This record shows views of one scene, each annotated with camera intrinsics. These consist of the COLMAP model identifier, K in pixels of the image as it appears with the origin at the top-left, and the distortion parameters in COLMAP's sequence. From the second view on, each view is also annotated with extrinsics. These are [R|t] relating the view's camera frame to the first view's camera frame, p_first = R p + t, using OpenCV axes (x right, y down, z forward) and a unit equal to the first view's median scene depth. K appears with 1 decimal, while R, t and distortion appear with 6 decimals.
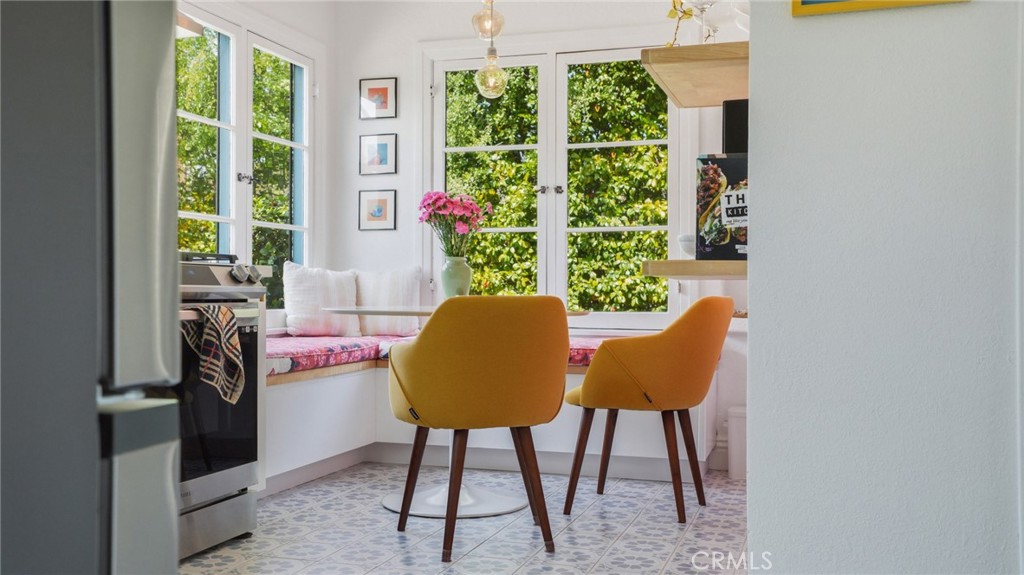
lens RADIAL K [[939.0, 0, 520.8], [0, 939.0, 282.4], [0, 0, 1]] dist [-0.010284, 0.000000]
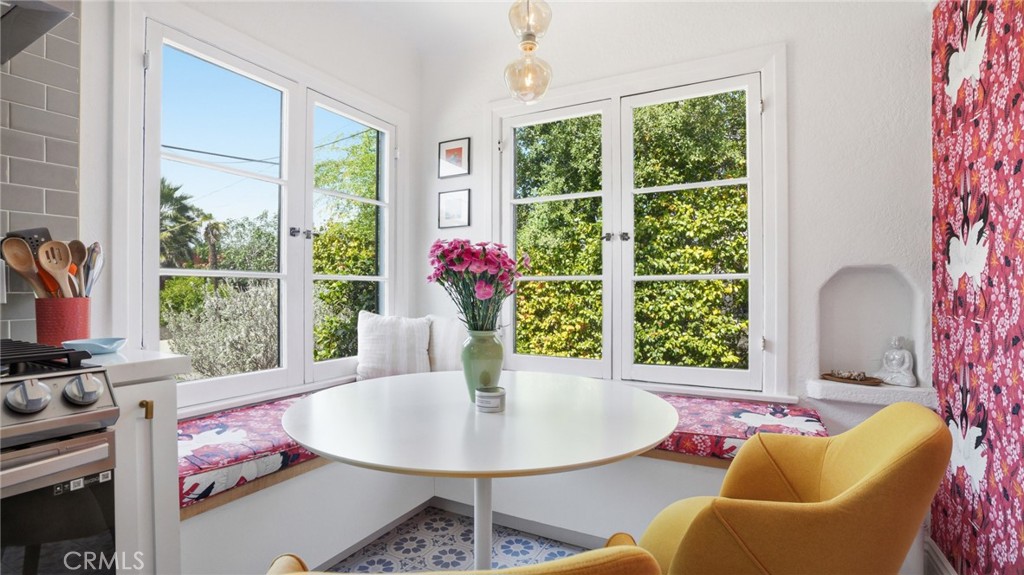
lens RADIAL K [[473.0, 0, 509.0], [0, 473.0, 296.0], [0, 0, 1]] dist [-0.052548, 0.017115]
pose [[0.981834, -0.001979, -0.189732, 0.008156], [0.004280, 0.999922, 0.011720, -0.022772], [0.189694, -0.012320, 0.981766, 0.260412]]
